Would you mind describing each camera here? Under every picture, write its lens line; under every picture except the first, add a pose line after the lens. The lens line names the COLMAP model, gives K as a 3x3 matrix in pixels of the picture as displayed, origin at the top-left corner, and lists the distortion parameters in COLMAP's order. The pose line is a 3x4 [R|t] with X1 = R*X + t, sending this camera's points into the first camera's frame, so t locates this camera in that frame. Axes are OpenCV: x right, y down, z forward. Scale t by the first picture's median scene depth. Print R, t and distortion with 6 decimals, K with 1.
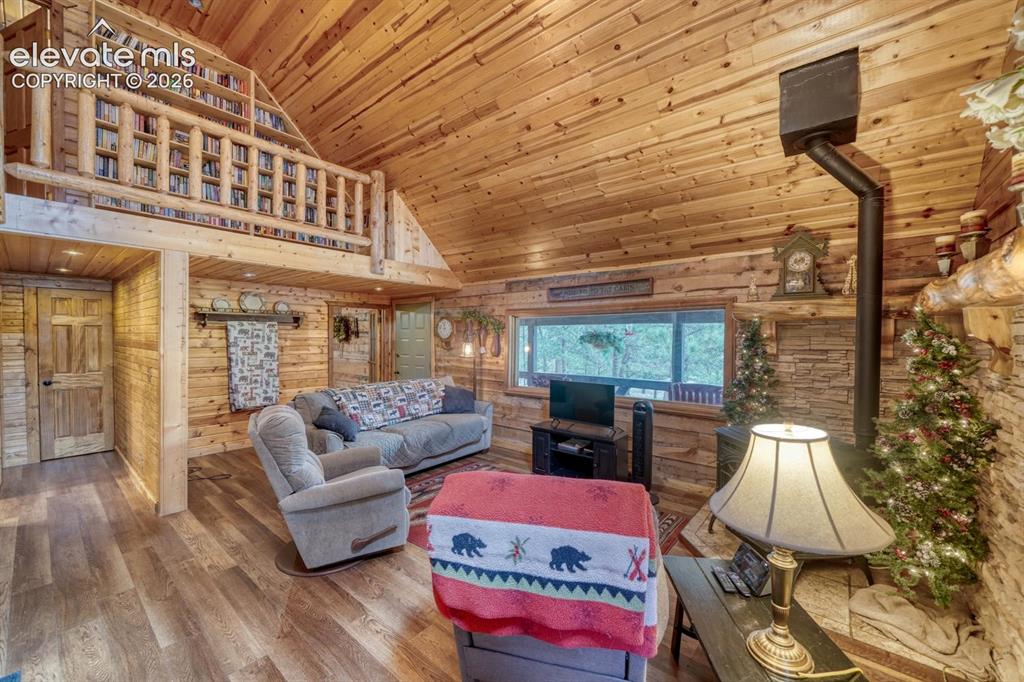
lens RADIAL K [[381.9, 0, 516.0], [0, 381.9, 338.3], [0, 0, 1]] dist [-0.005918, 0.001829]
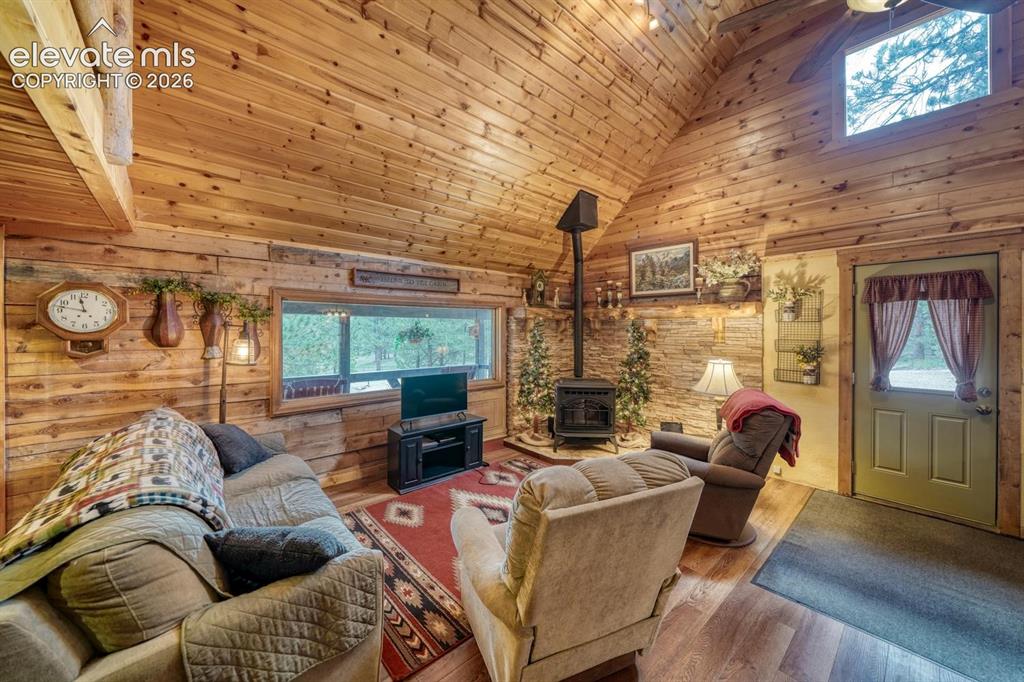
lens RADIAL K [[359.8, 0, 494.6], [0, 359.8, 329.6], [0, 0, 1]] dist [-0.001576, -0.000302]
pose [[0.189490, 0.001108, 0.981882, -0.757657], [0.004238, 0.999989, -0.001947, -0.000239], [-0.981873, 0.004530, 0.189484, 0.703725]]
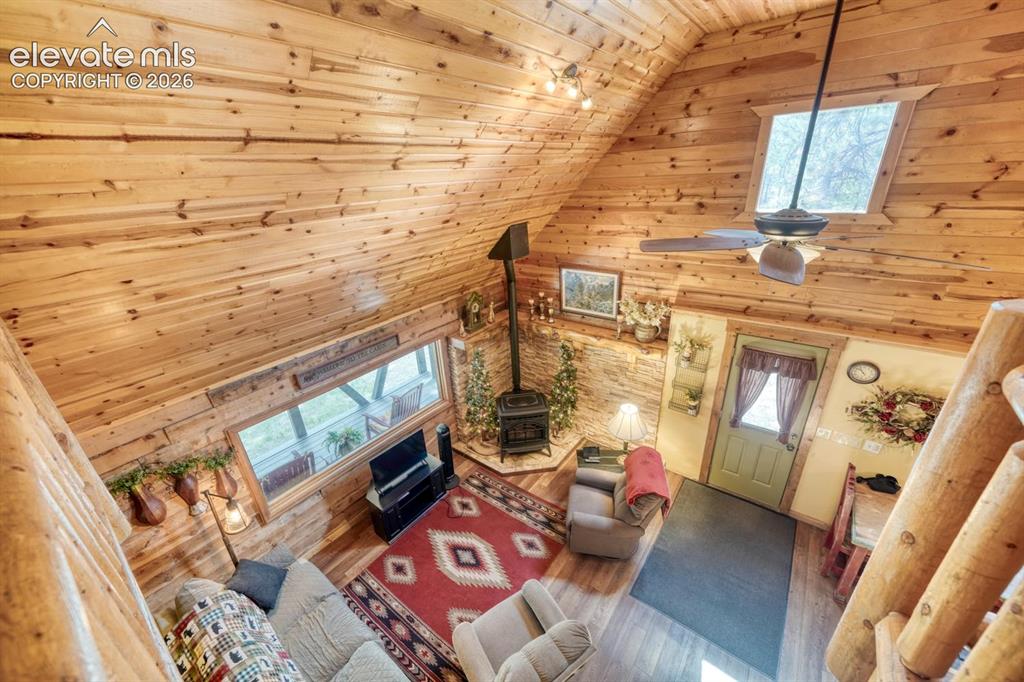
lens RADIAL K [[381.9, 0, 485.9], [0, 381.9, 348.5], [0, 0, 1]] dist [-0.005918, 0.001829]
pose [[0.005253, -0.401804, 0.915710, -0.779938], [0.082064, 0.912808, 0.400060, -0.584967], [-0.996613, 0.073046, 0.037769, 0.707739]]
